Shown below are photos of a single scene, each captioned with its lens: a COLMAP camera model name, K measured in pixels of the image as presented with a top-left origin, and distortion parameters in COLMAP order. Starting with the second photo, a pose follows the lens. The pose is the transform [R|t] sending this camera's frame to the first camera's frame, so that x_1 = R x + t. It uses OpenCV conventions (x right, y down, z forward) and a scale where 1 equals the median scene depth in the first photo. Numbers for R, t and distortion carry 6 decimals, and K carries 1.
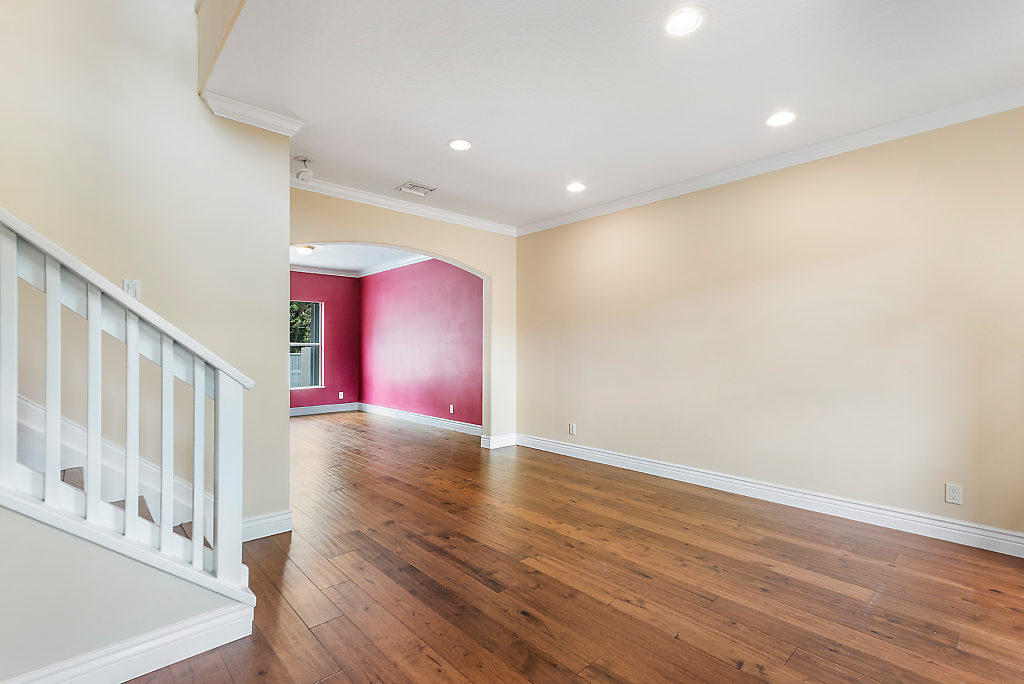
lens RADIAL K [[472.9, 0, 513.0], [0, 472.9, 343.8], [0, 0, 1]] dist [0.005219, -0.002249]
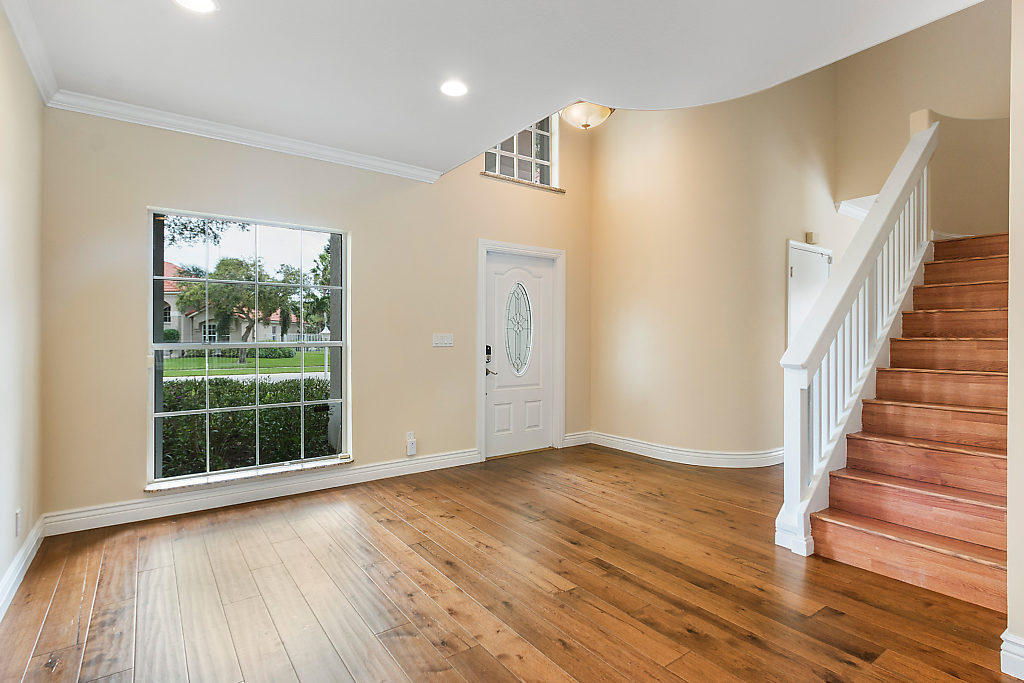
lens RADIAL K [[519.2, 0, 510.7], [0, 519.2, 344.1], [0, 0, 1]] dist [0.004254, 0.000590]
pose [[-0.992540, 0.002688, 0.121892, 0.018148], [0.002275, 0.999991, -0.003528, 0.024812], [-0.121900, -0.003224, -0.992537, 1.896020]]
